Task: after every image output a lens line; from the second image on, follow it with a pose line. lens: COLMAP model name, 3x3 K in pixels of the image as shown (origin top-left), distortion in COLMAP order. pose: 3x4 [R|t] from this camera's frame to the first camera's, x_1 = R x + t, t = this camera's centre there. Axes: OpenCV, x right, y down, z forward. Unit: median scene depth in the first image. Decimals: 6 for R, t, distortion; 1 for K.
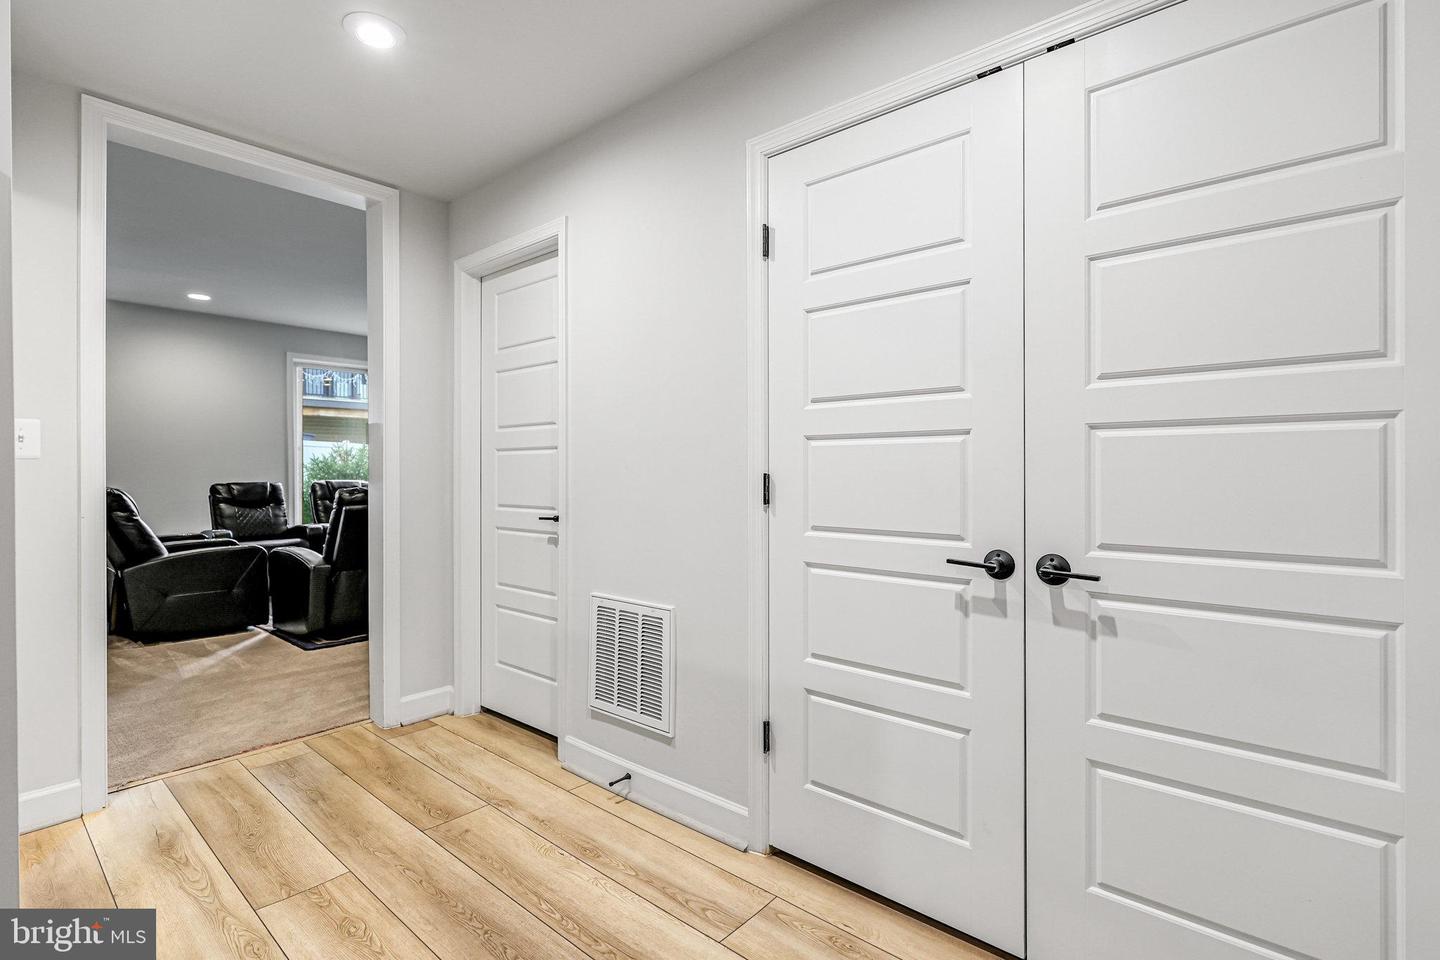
lens RADIAL K [[666.3, 0, 713.5], [0, 666.3, 475.2], [0, 0, 1]] dist [0.000396, -0.000351]
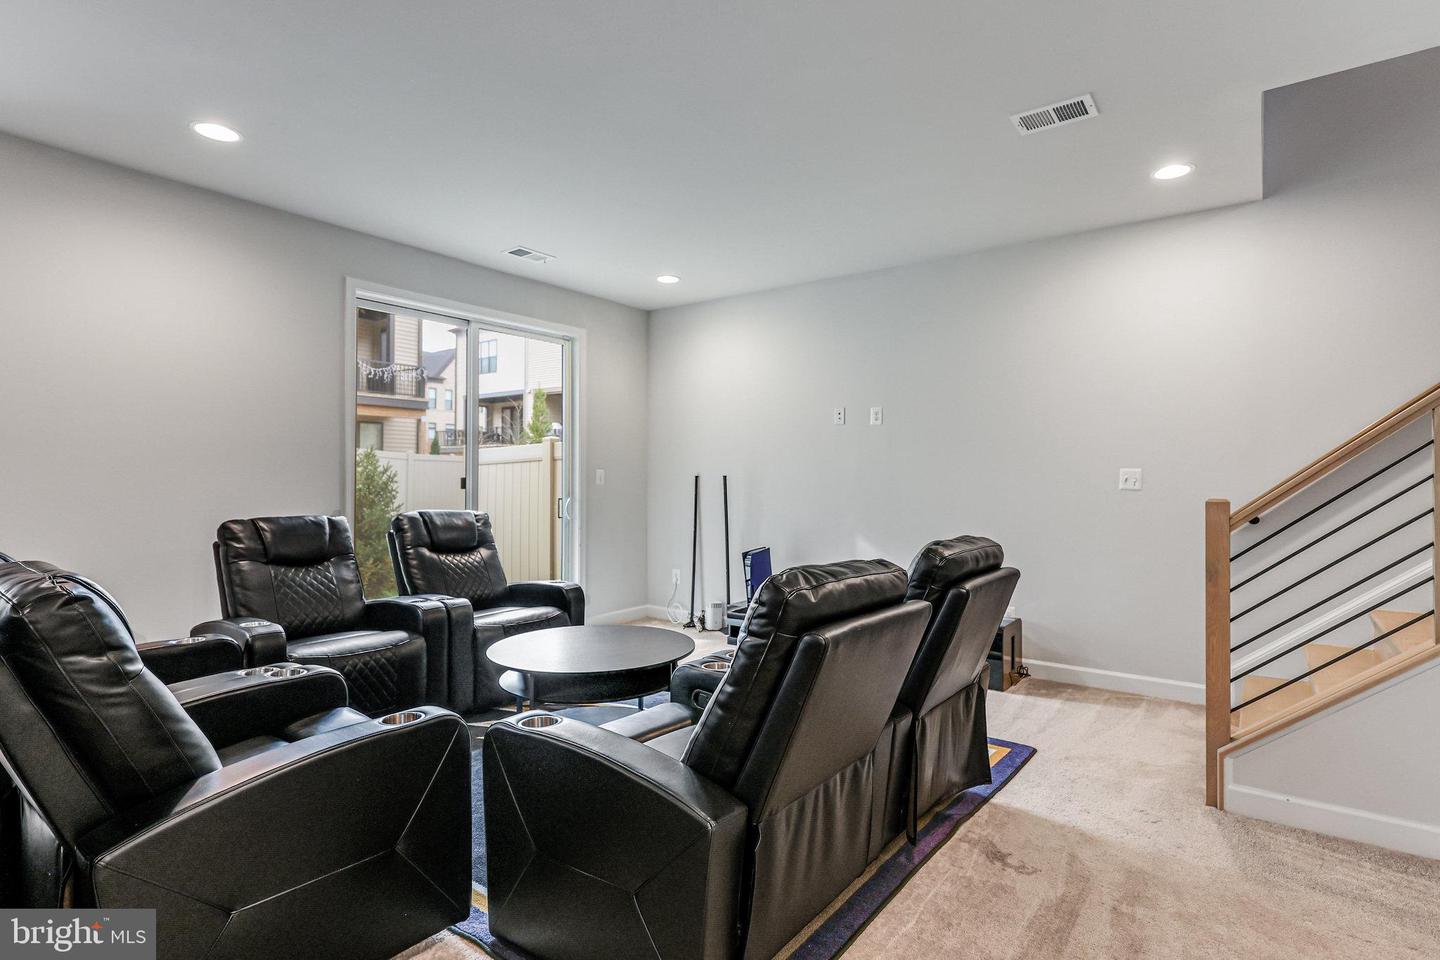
lens RADIAL K [[730.5, 0, 717.5], [0, 730.5, 479.9], [0, 0, 1]] dist [-0.000626, -0.000268]
pose [[0.998487, 0.007328, 0.054500, -0.406723], [-0.006856, 0.999938, -0.008826, -0.015689], [-0.054562, 0.008439, 0.998475, 0.425952]]
